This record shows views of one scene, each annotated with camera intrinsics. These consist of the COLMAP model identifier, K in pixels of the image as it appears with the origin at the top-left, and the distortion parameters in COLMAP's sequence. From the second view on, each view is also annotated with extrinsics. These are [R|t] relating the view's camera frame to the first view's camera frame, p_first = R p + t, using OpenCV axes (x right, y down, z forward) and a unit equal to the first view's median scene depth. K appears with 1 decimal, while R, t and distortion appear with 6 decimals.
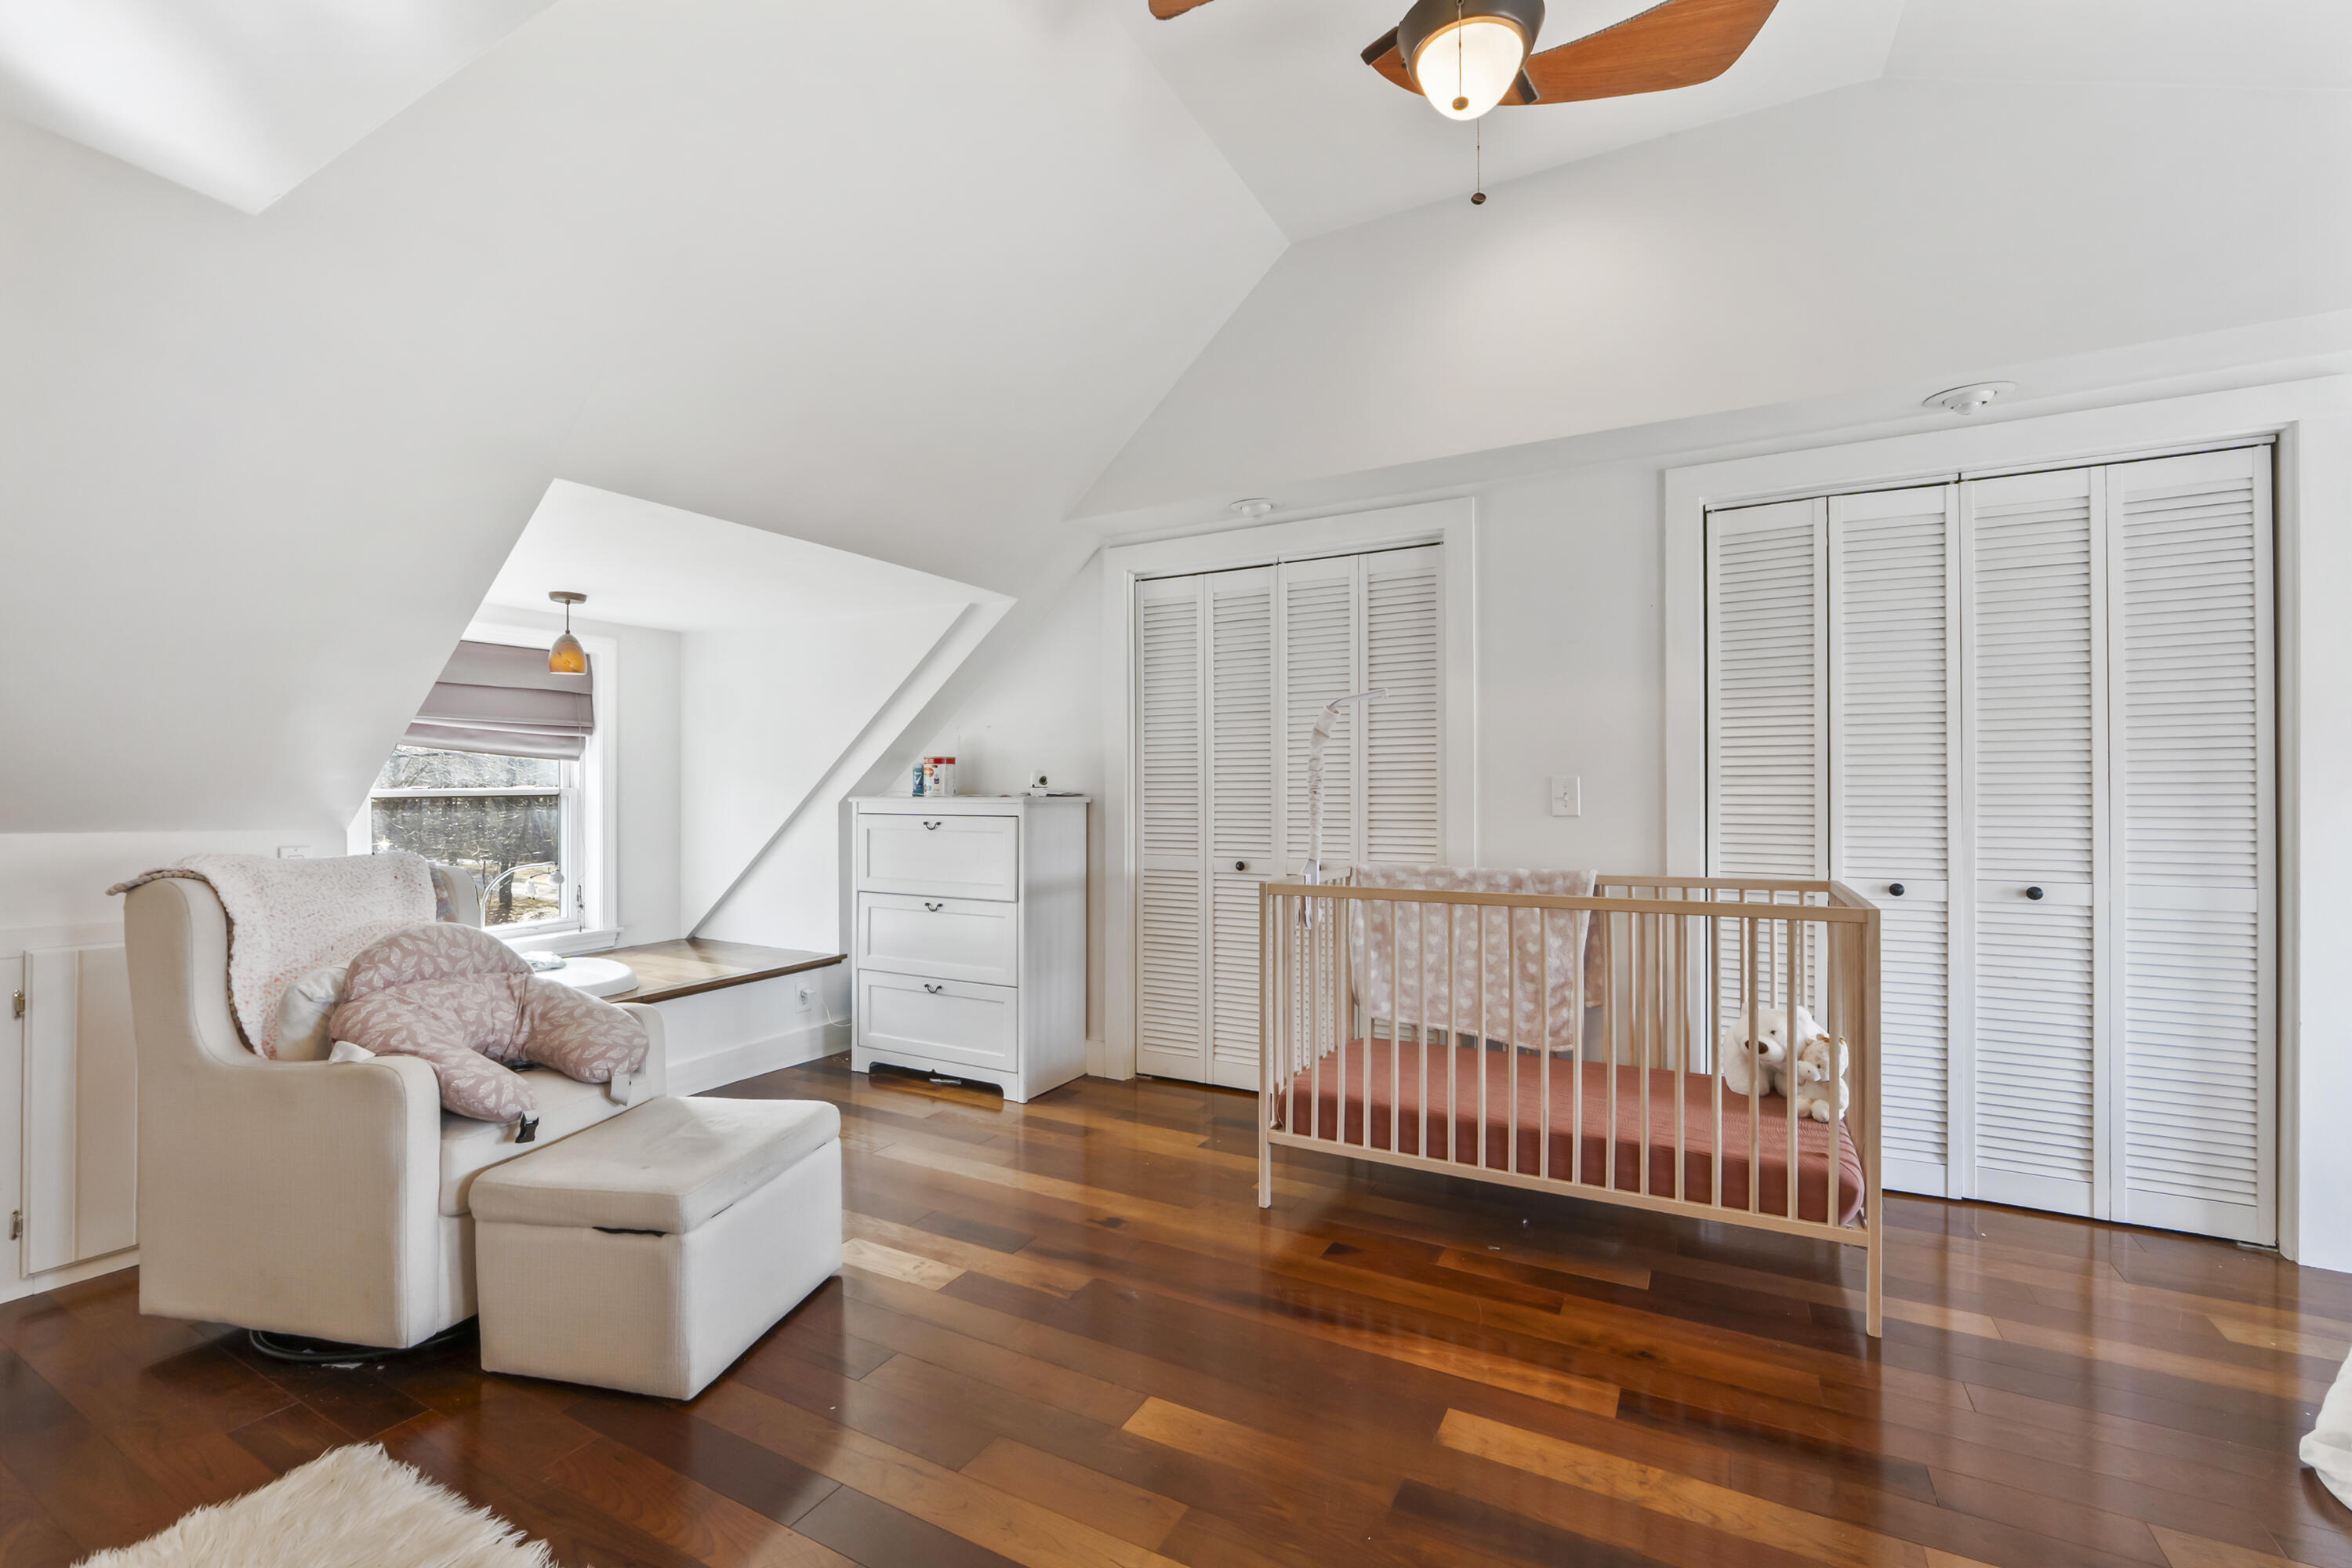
lens RADIAL K [[1000.3, 0, 1172.8], [0, 1000.3, 788.0], [0, 0, 1]] dist [-0.002491, -0.000530]
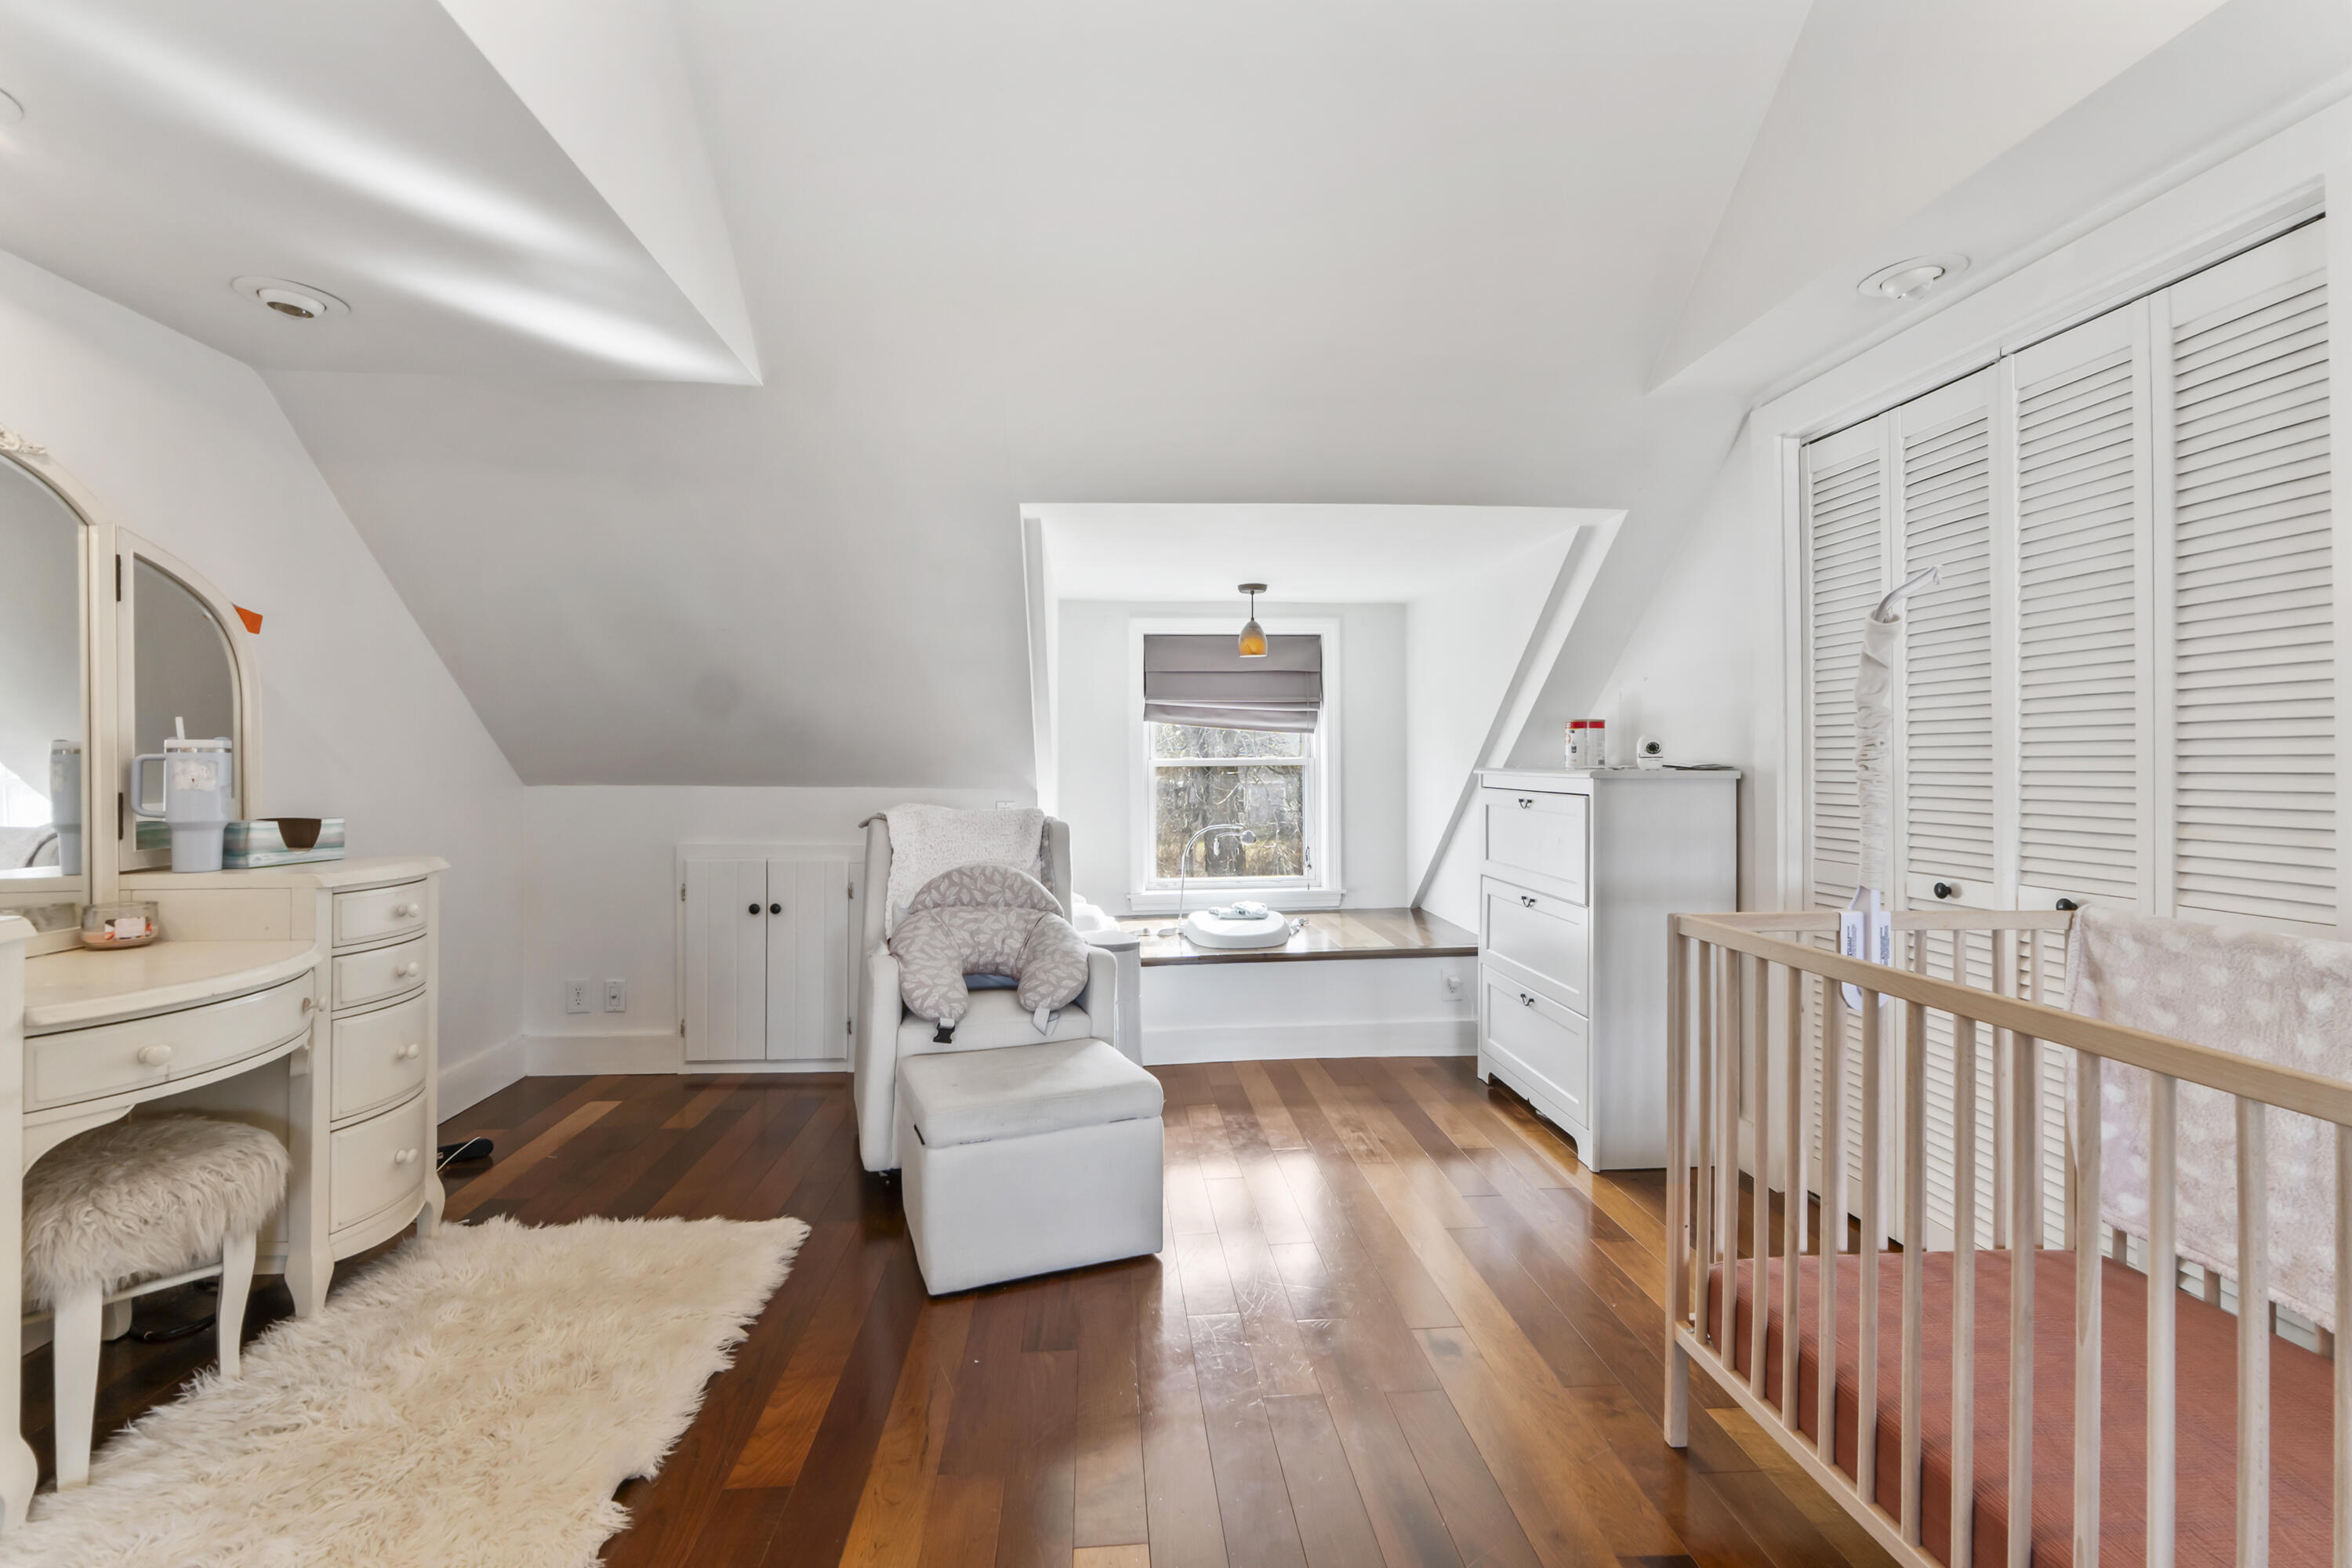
lens RADIAL K [[1059.9, 0, 1172.2], [0, 1059.9, 743.8], [0, 0, 1]] dist [0.002087, -0.000307]
pose [[0.546557, -0.011781, -0.837339, 0.338638], [0.002774, 0.999921, -0.012258, -0.001985], [0.837417, 0.004377, 0.546547, 0.276209]]
